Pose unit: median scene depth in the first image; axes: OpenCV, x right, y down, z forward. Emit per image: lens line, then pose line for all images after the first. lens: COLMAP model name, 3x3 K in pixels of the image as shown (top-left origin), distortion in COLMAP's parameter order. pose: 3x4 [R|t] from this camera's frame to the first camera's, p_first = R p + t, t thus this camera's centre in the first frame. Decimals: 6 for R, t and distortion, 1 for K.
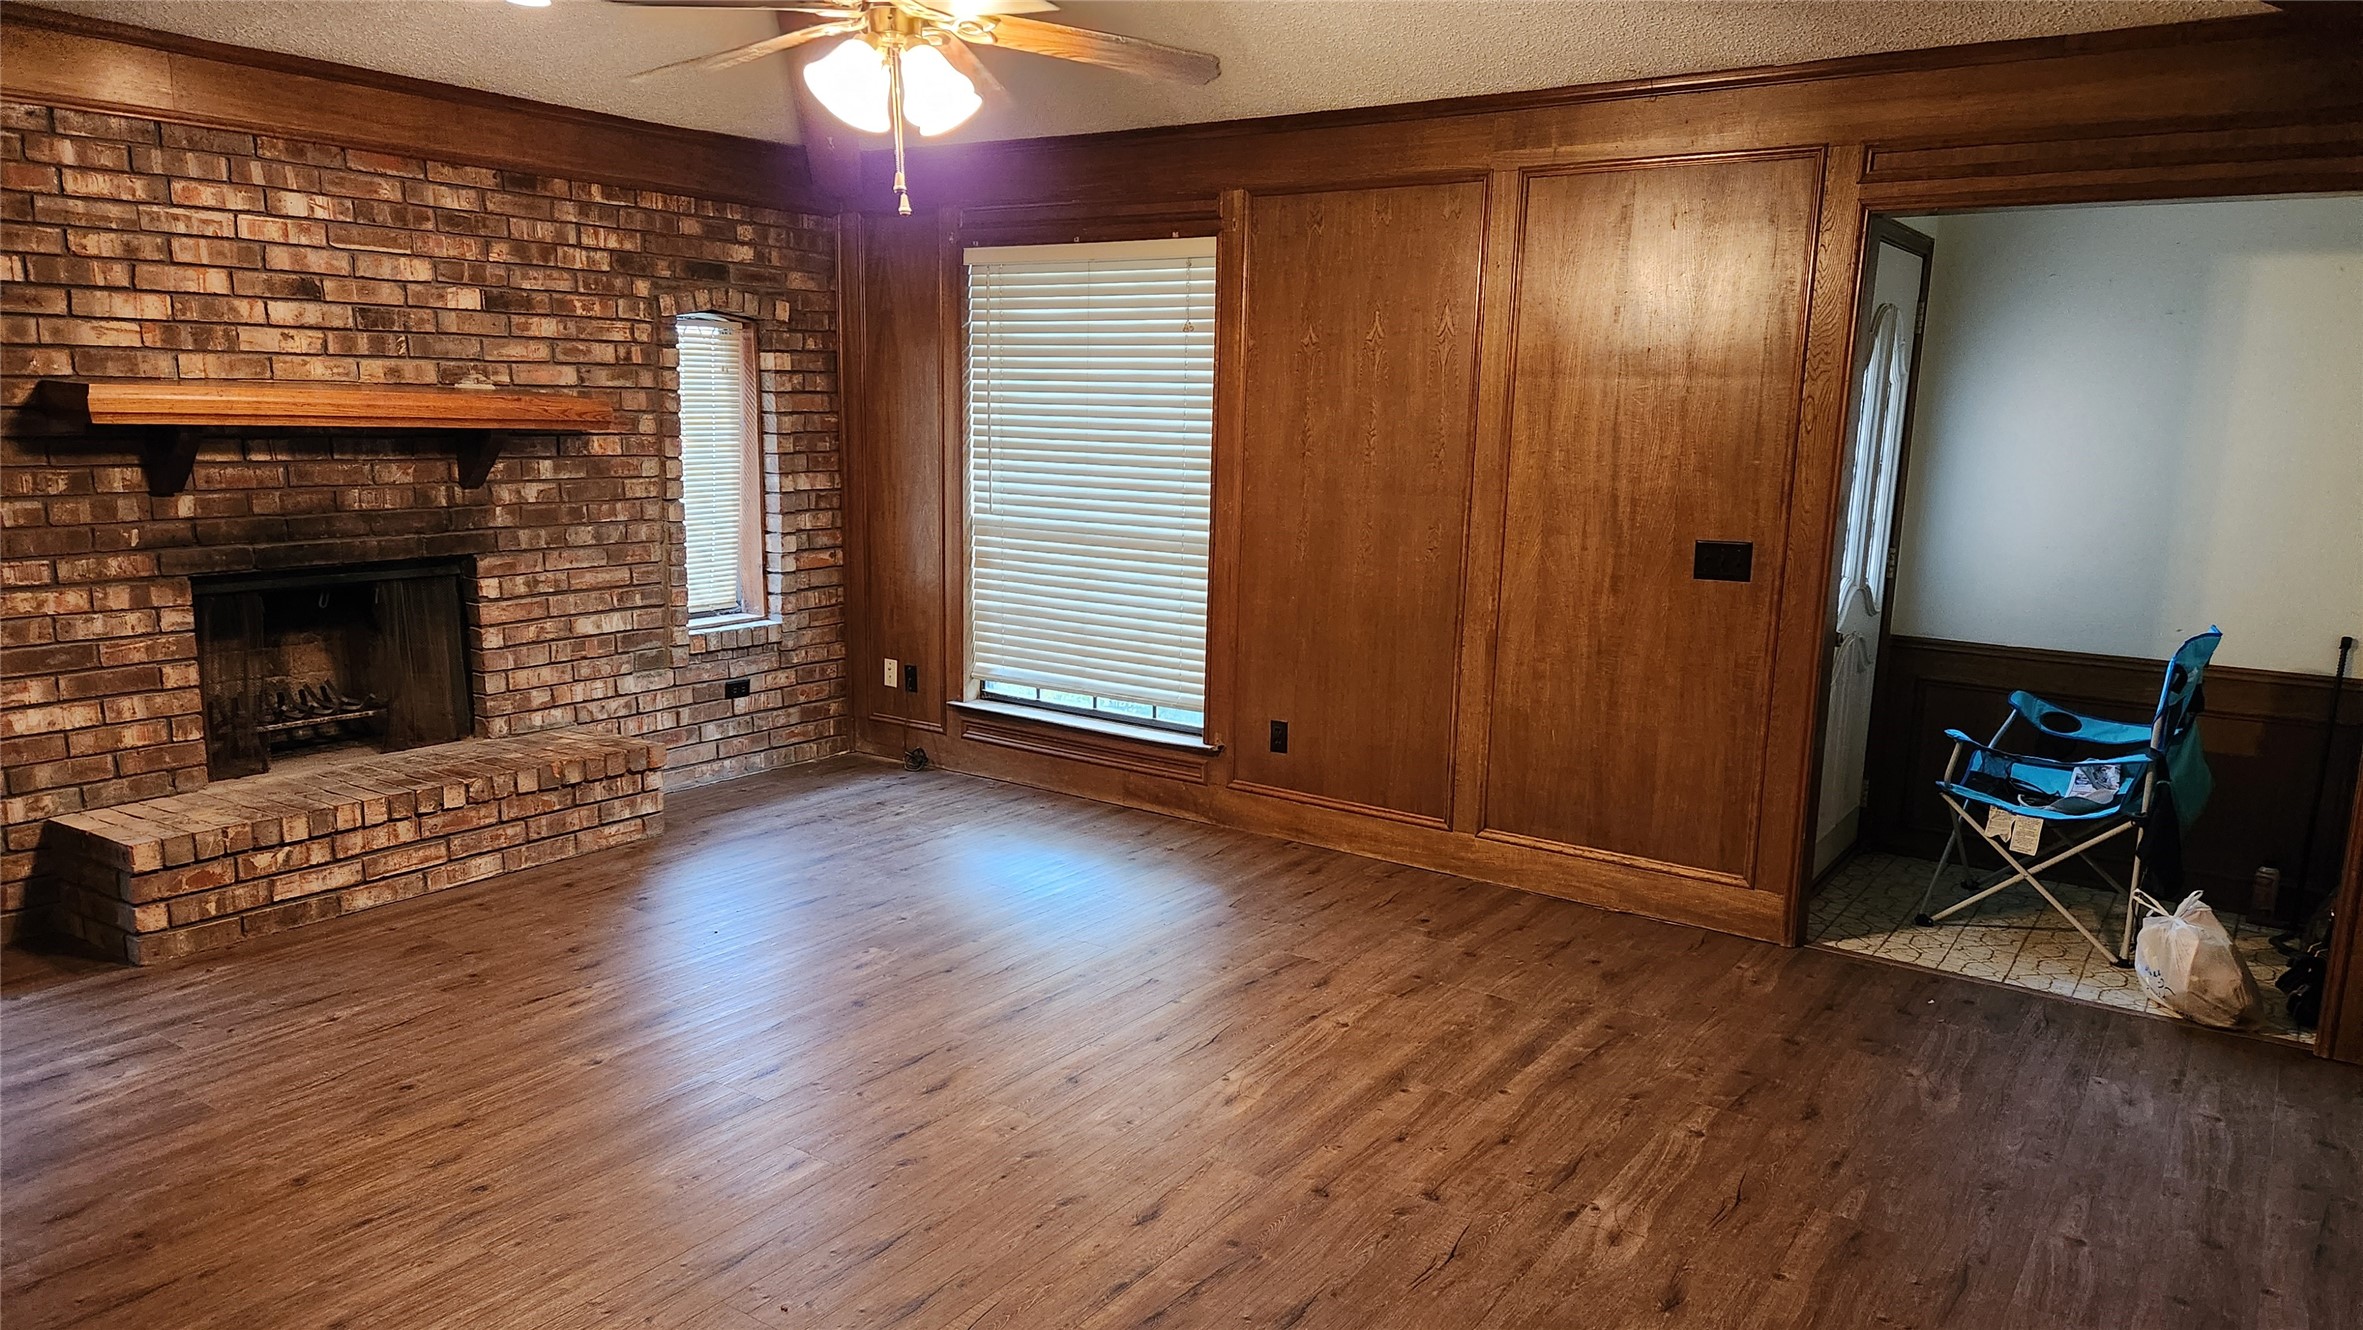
lens RADIAL K [[1537.0, 0, 1198.7], [0, 1537.0, 689.2], [0, 0, 1]] dist [0.043351, -0.036760]
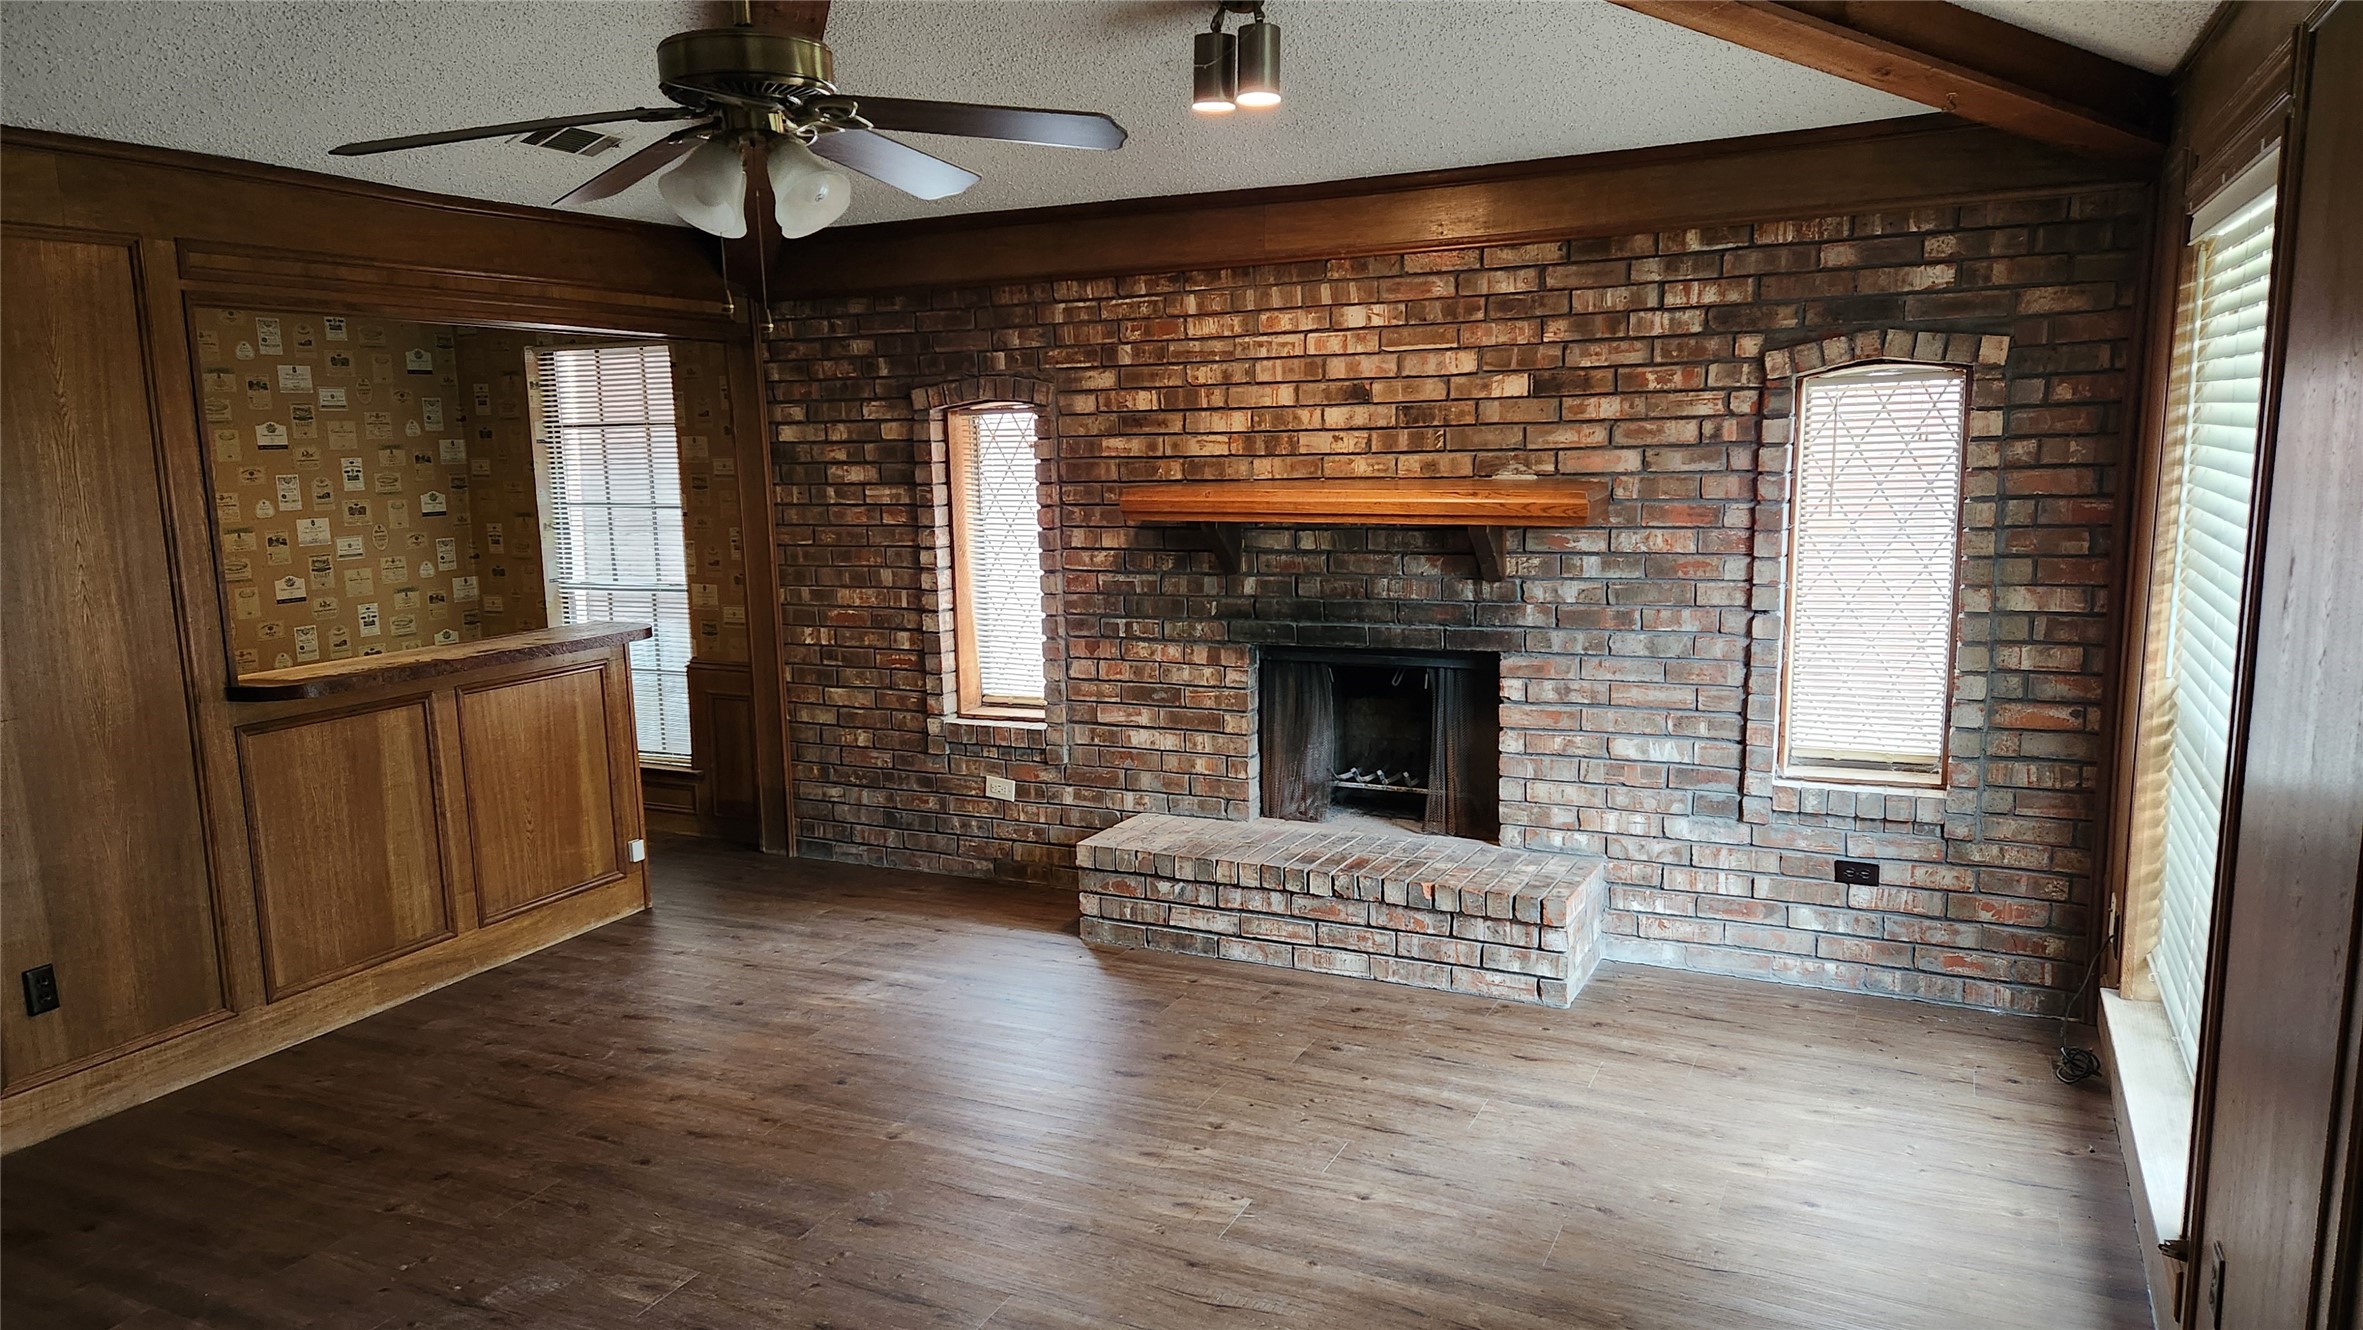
lens RADIAL K [[1537.0, 0, 1188.6], [0, 1537.0, 665.2], [0, 0, 1]] dist [0.043351, -0.036760]
pose [[0.143189, 0.123077, -0.982013, 0.438397], [-0.154236, 0.982889, 0.100698, -0.146601], [0.977603, 0.137043, 0.159722, 0.672680]]
